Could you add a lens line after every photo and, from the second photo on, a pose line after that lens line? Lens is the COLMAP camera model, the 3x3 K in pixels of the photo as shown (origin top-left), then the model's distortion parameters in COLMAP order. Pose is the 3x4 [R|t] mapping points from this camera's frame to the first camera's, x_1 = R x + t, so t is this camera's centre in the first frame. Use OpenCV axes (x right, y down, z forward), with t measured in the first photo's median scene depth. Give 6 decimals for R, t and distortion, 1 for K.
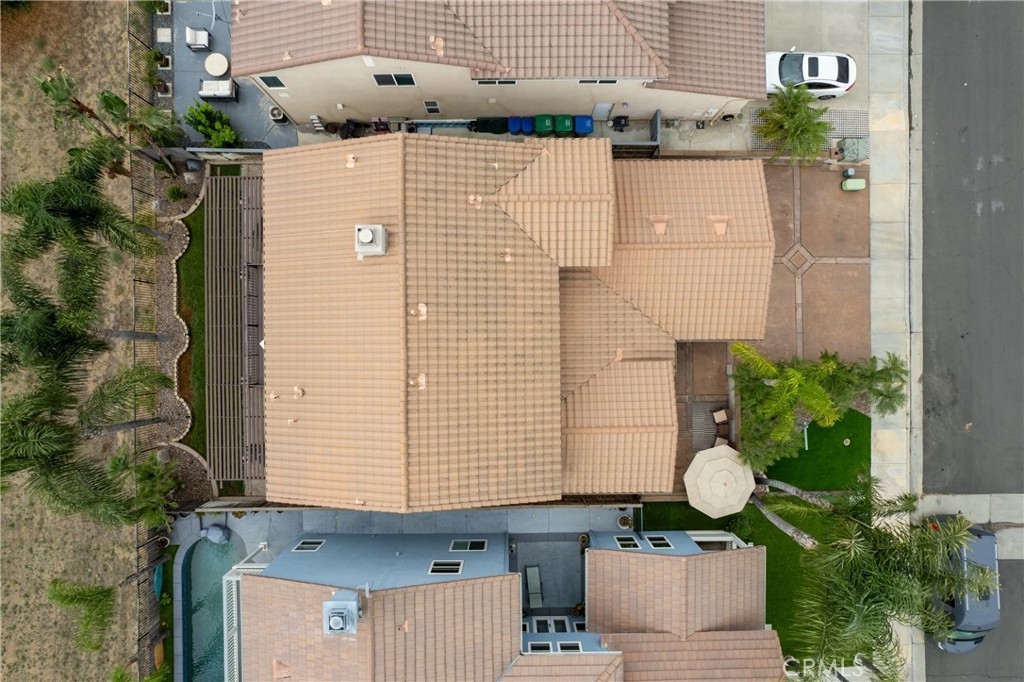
lens RADIAL K [[656.3, 0, 512.0], [0, 656.3, 341.0], [0, 0, 1]] dist [-0.071235, 0.066160]
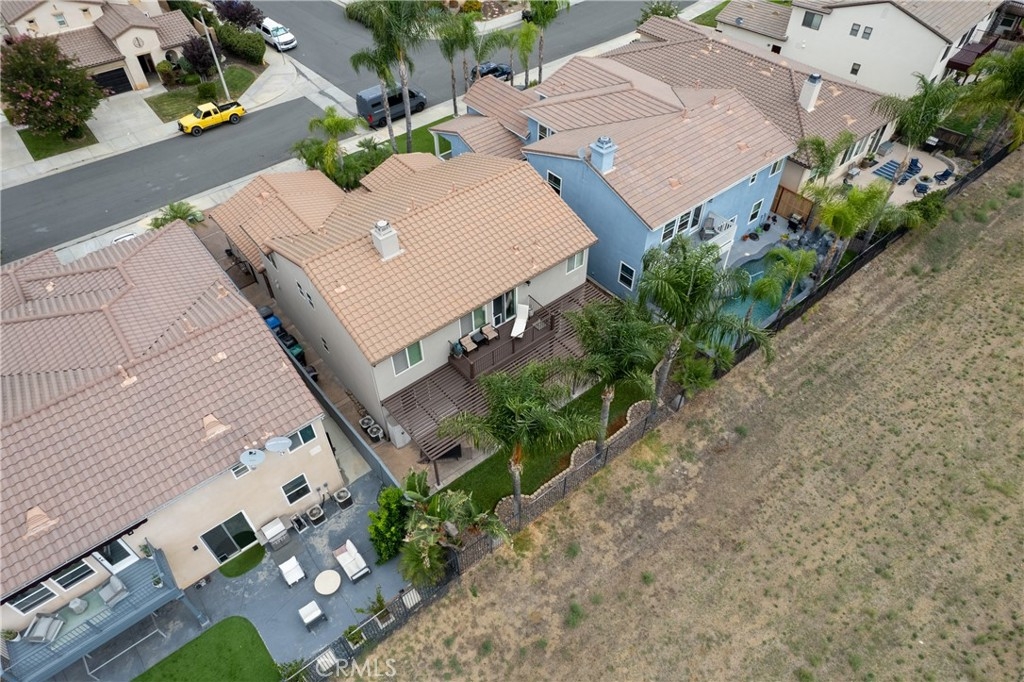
lens RADIAL K [[656.3, 0, 512.0], [0, 656.3, 341.0], [0, 0, 1]] dist [-0.071235, 0.066160]
pose [[-0.628674, -0.557289, 0.542400, -0.900655], [0.777563, -0.461966, 0.426595, -0.453406], [0.012833, 0.689939, 0.723754, 0.136754]]
